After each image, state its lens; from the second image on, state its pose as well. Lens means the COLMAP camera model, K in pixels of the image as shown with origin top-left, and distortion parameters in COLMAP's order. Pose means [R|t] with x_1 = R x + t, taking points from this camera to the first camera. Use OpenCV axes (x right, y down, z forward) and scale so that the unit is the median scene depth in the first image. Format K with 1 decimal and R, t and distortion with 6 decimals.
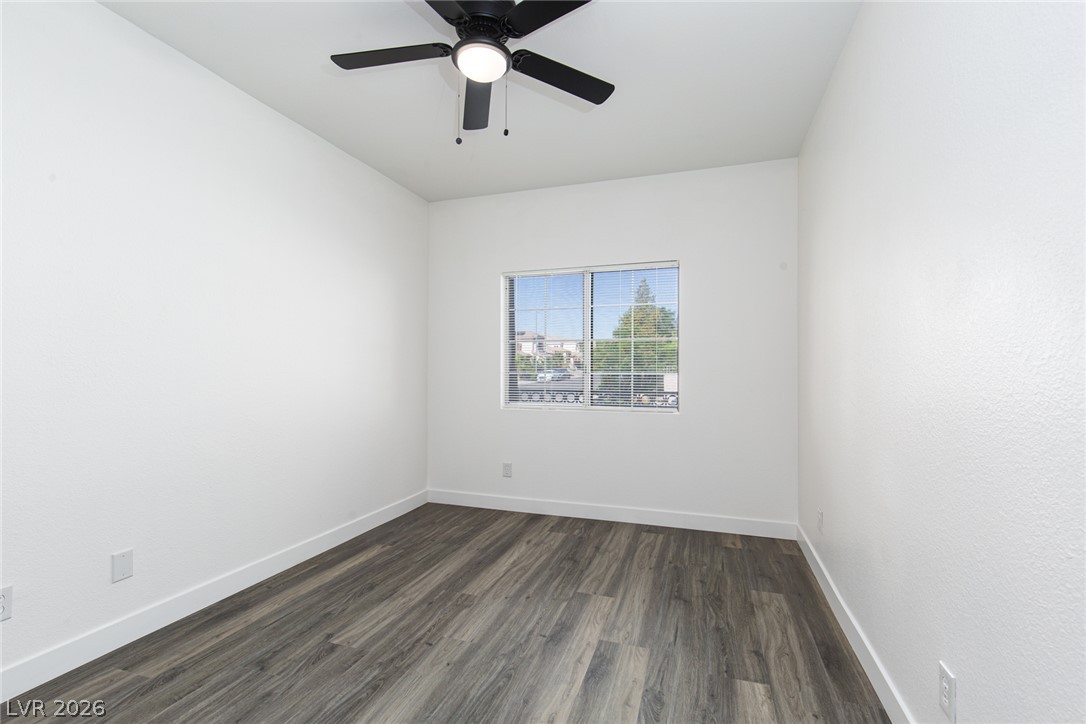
lens RADIAL K [[493.8, 0, 539.3], [0, 493.8, 368.3], [0, 0, 1]] dist [0.005973, 0.001037]
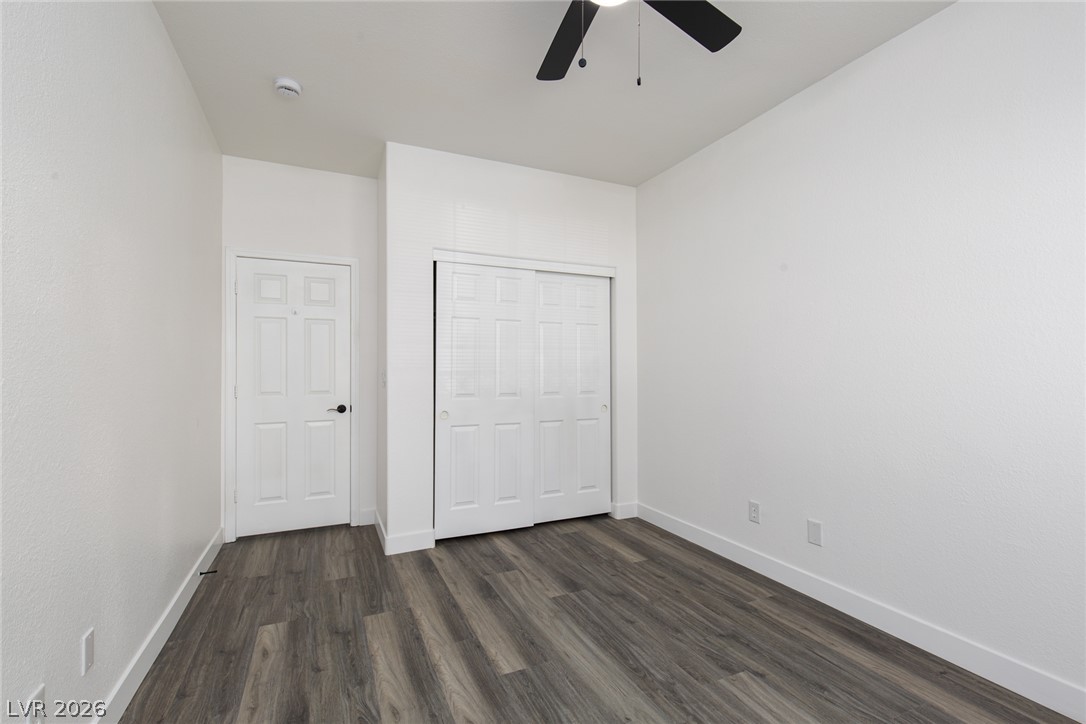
lens RADIAL K [[493.8, 0, 540.4], [0, 493.8, 367.7], [0, 0, 1]] dist [0.005973, 0.001037]
pose [[-0.727182, -0.002324, -0.686441, 0.478524], [0.002459, 0.999979, -0.005990, 0.002750], [0.686441, -0.006044, -0.727161, 1.430902]]
